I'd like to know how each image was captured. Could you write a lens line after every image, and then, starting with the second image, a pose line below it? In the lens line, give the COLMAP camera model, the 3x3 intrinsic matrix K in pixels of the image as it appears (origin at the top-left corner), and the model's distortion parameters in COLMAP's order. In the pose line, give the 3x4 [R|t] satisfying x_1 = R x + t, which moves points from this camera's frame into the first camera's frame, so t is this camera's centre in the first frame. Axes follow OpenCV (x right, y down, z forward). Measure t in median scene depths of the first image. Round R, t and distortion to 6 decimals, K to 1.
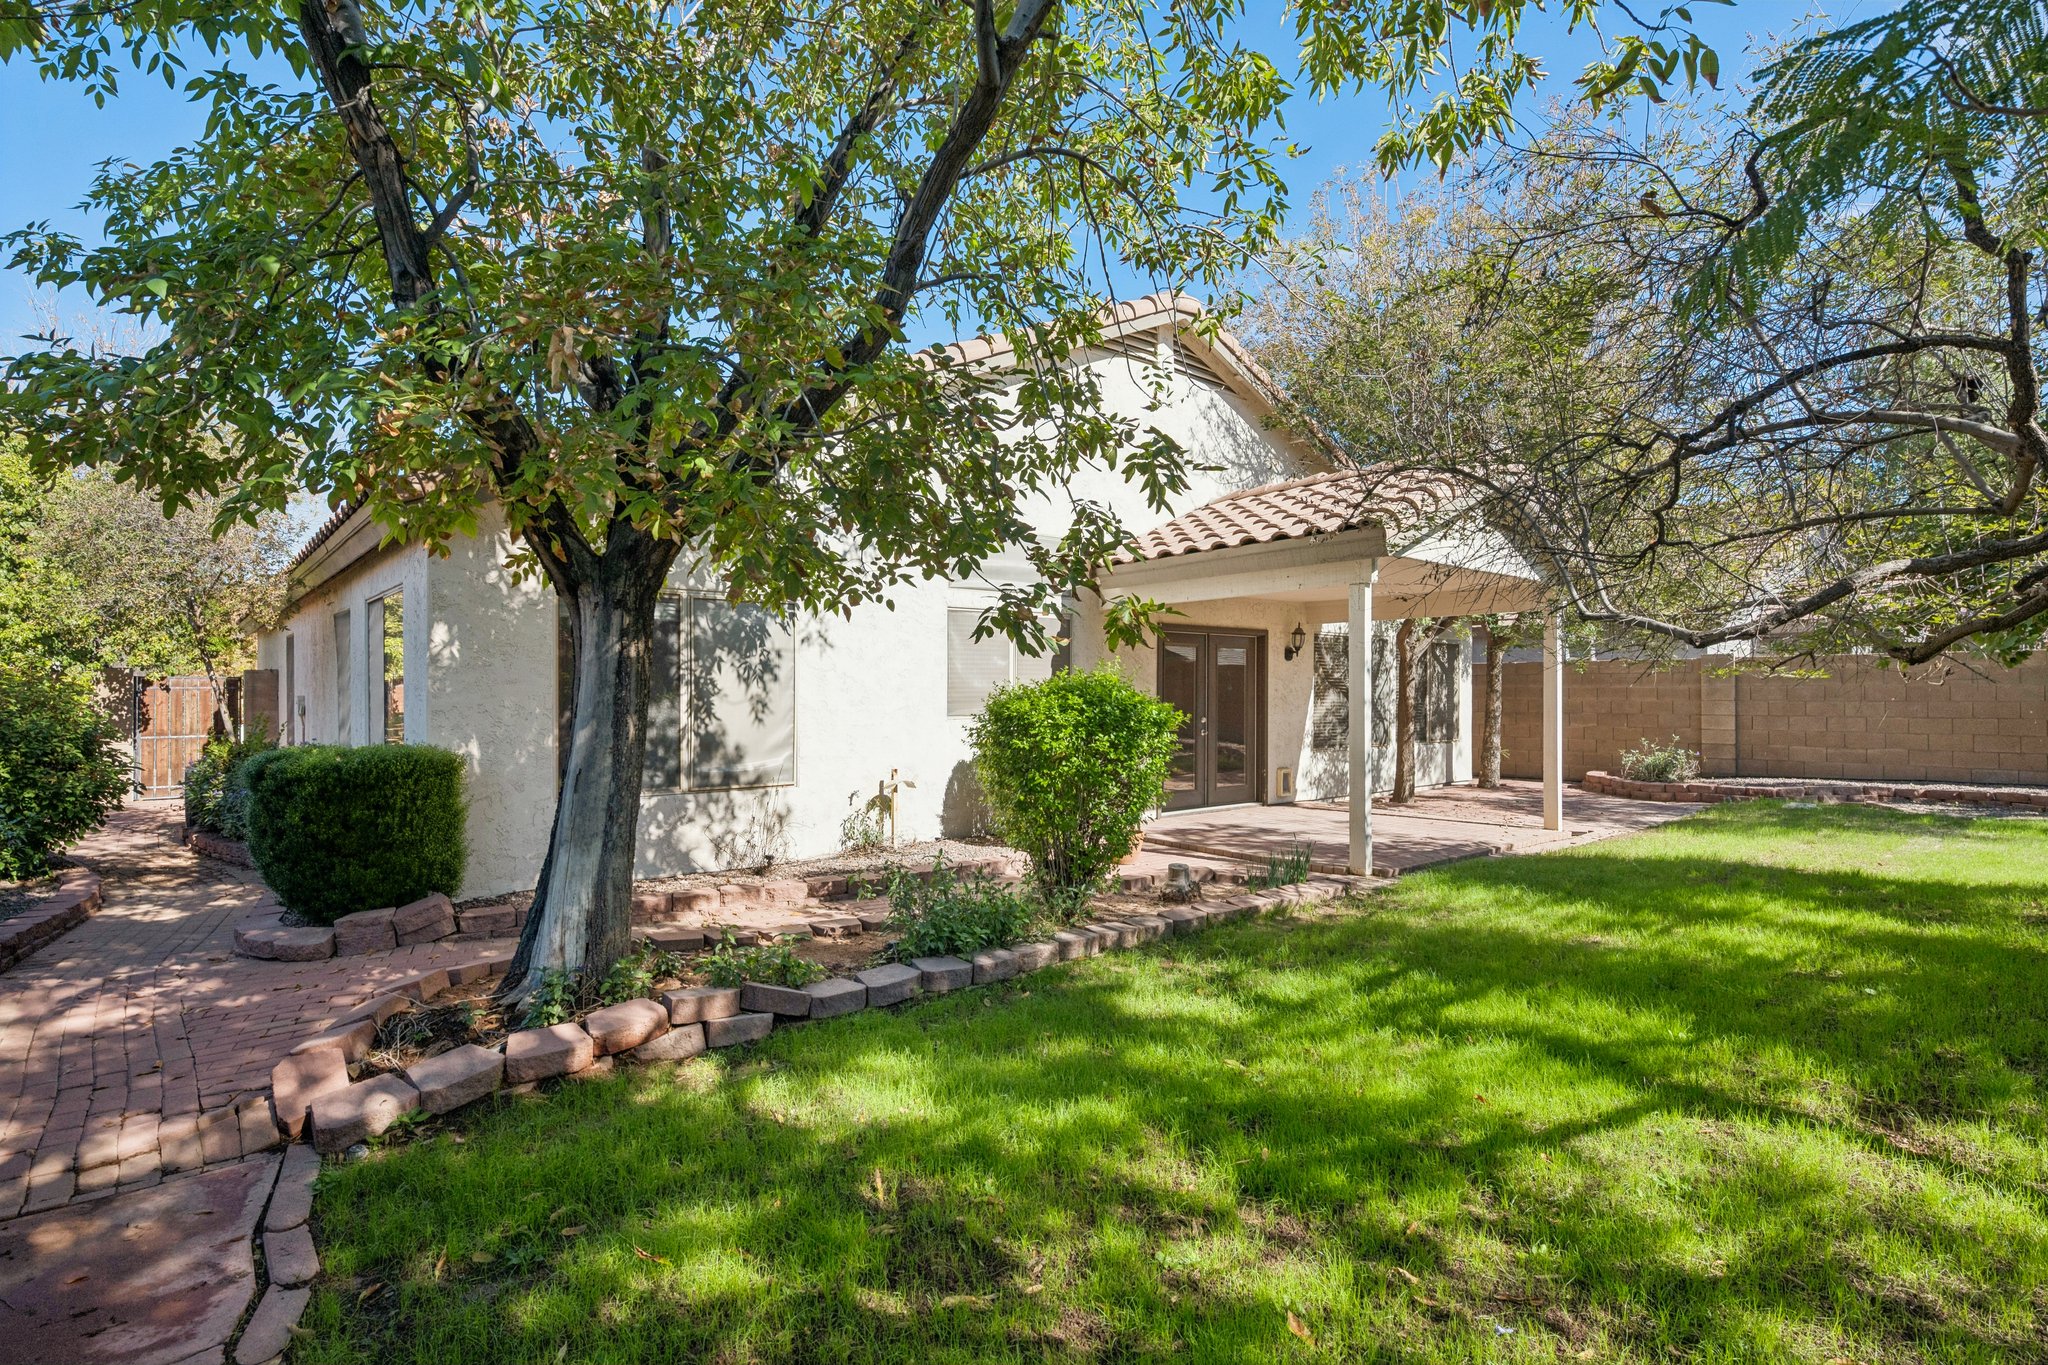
lens RADIAL K [[989.4, 0, 1027.0], [0, 989.4, 685.7], [0, 0, 1]] dist [-0.003661, -0.001274]
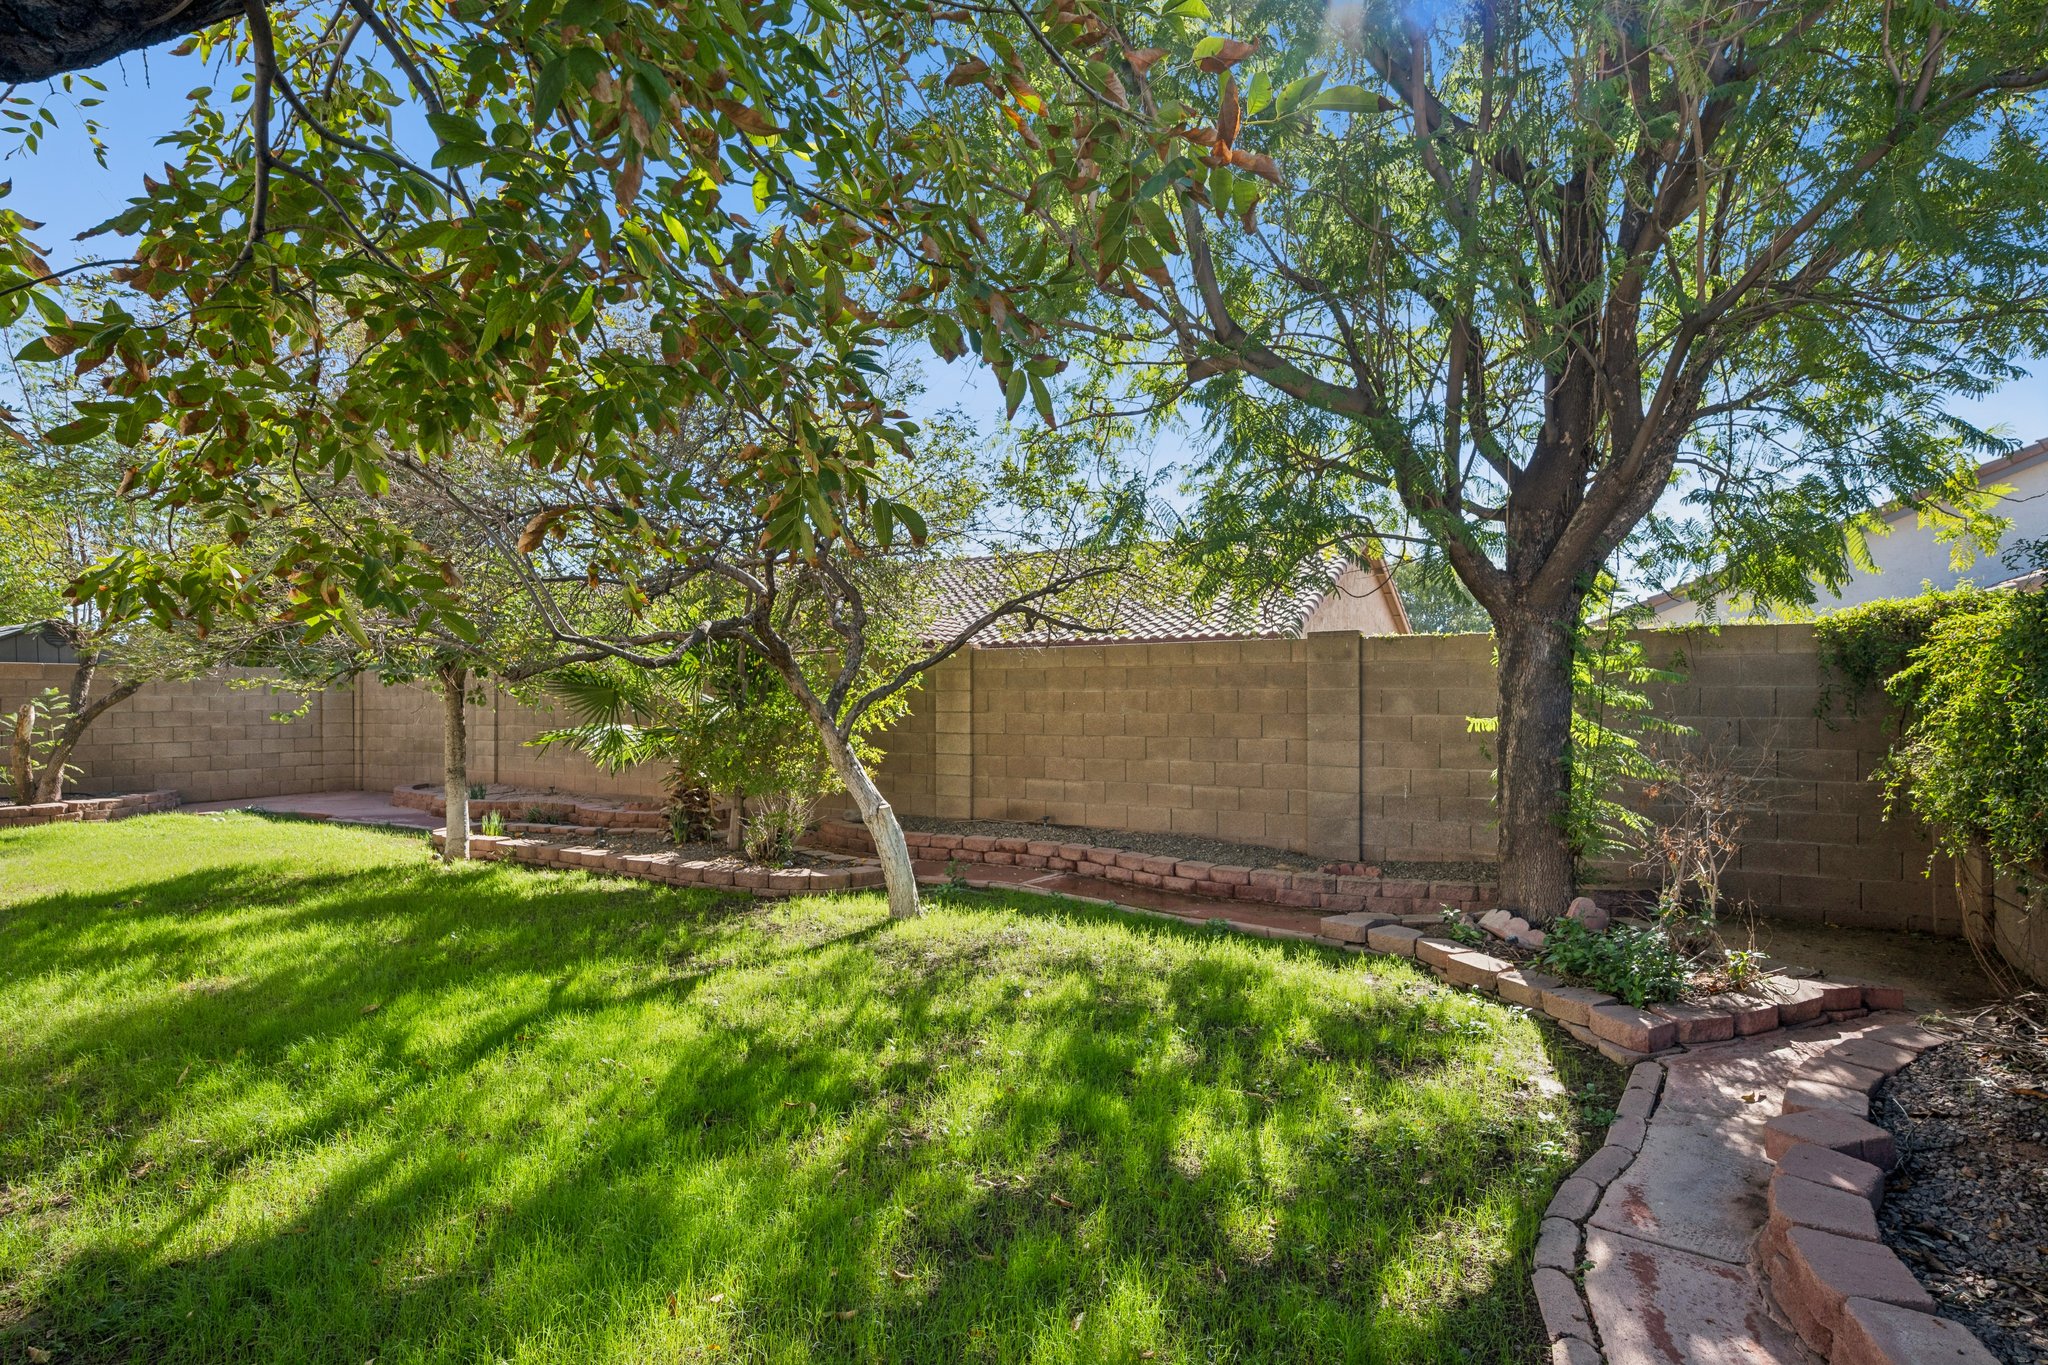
lens RADIAL K [[989.4, 0, 1025.5], [0, 989.4, 684.6], [0, 0, 1]] dist [-0.003661, -0.001274]
pose [[-0.325812, 0.003758, 0.945427, -1.455043], [0.001440, 0.999993, -0.003479, -0.020727], [-0.945434, 0.000228, -0.325815, 1.734005]]
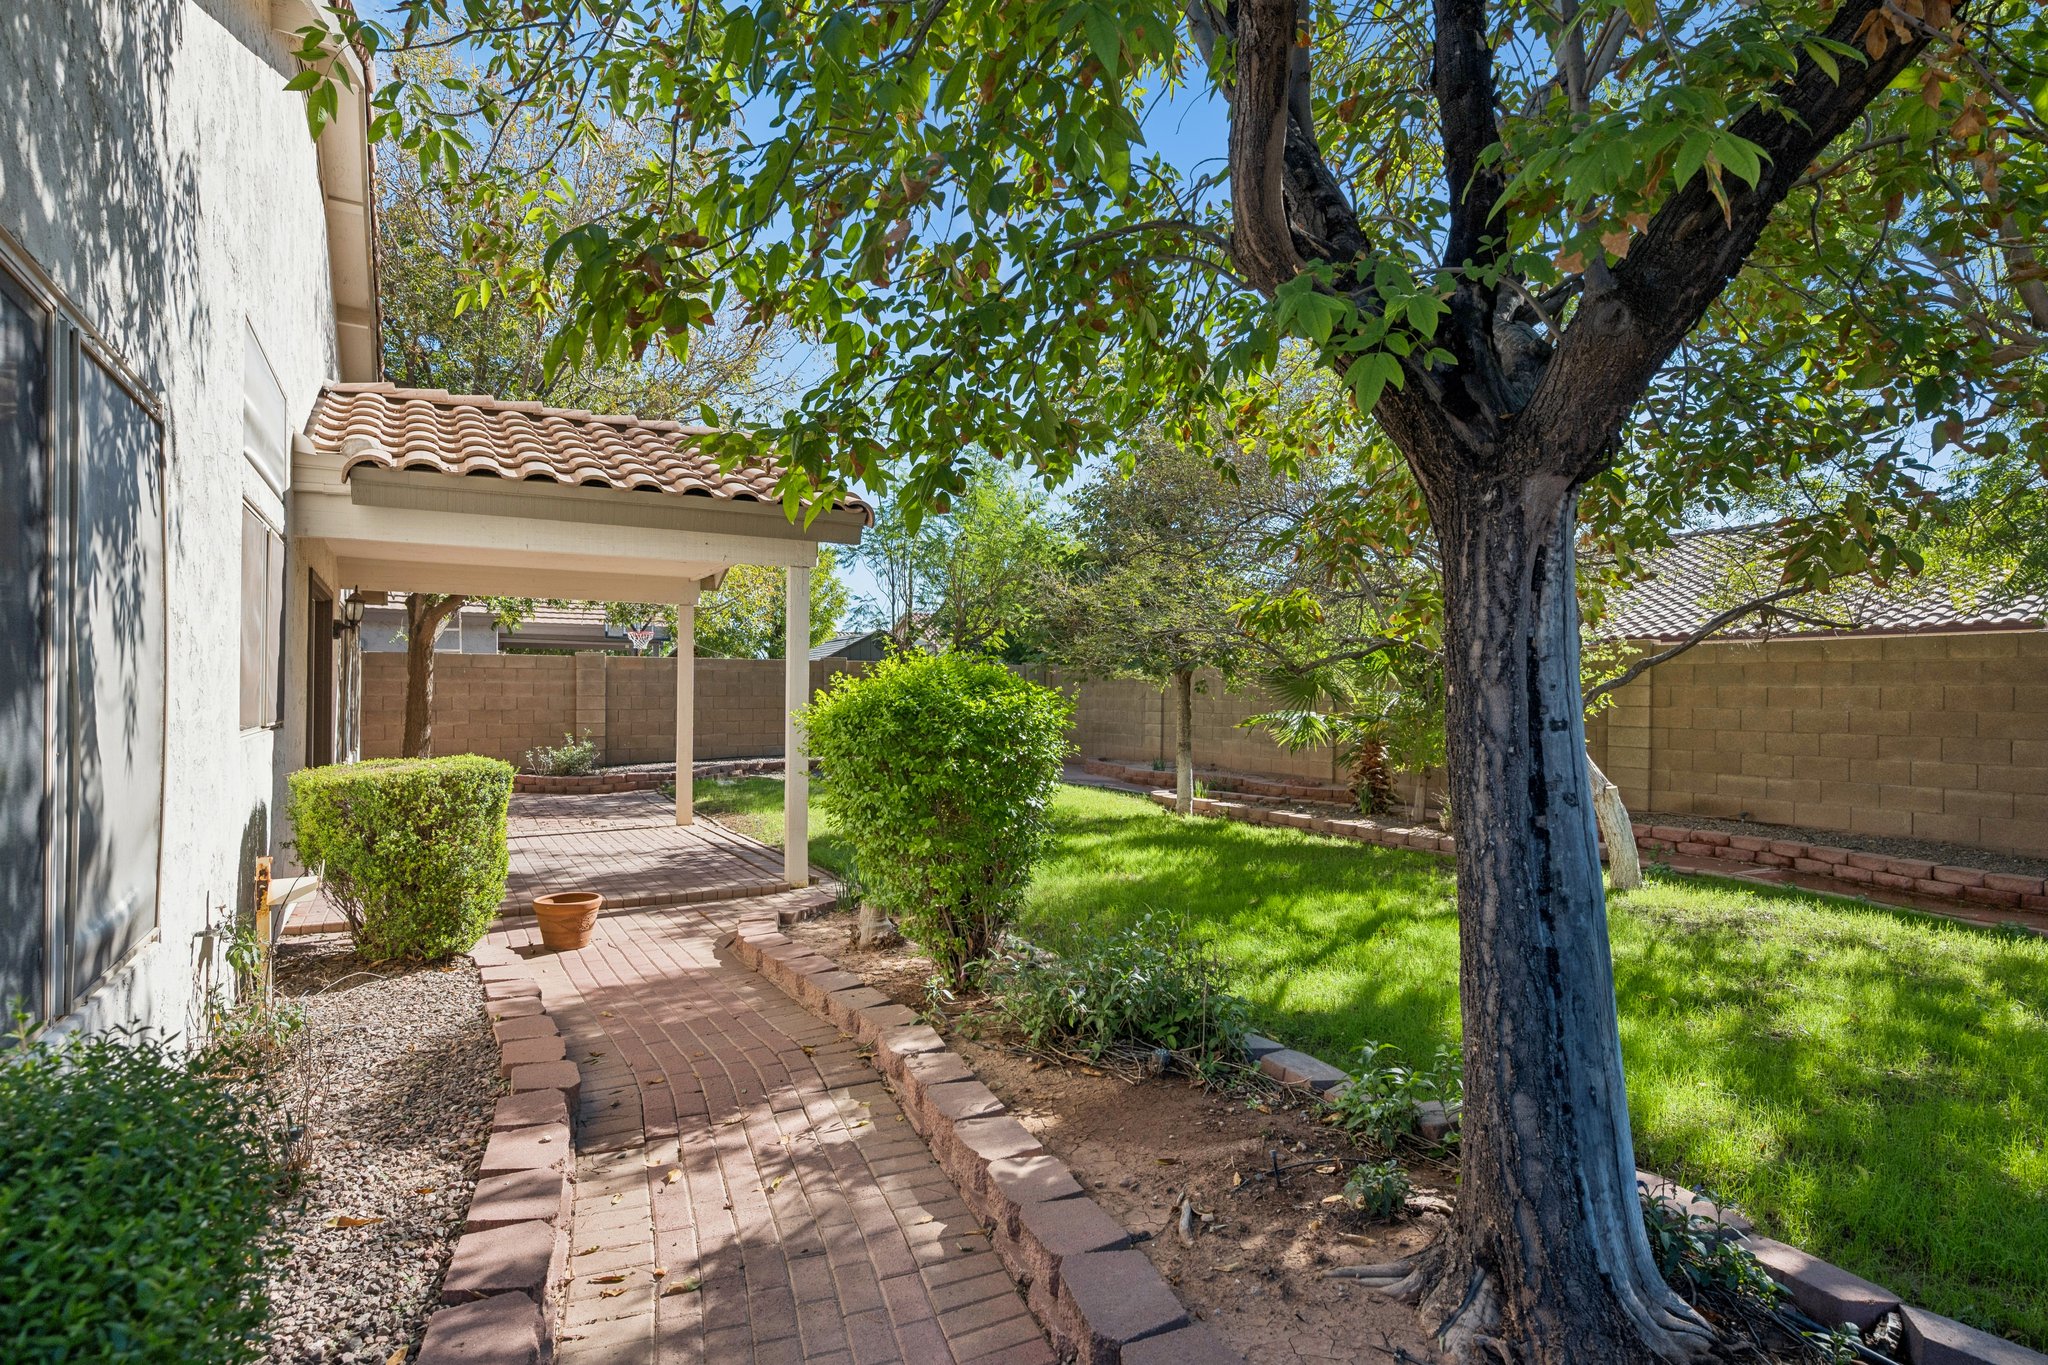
lens RADIAL K [[989.4, 0, 1024.7], [0, 989.4, 680.0], [0, 0, 1]] dist [-0.003661, -0.001274]
pose [[0.170898, 0.004024, 0.985281, -2.194241], [-0.005450, 0.999980, -0.003139, -0.005563], [-0.985274, -0.004833, 0.170916, 2.626574]]
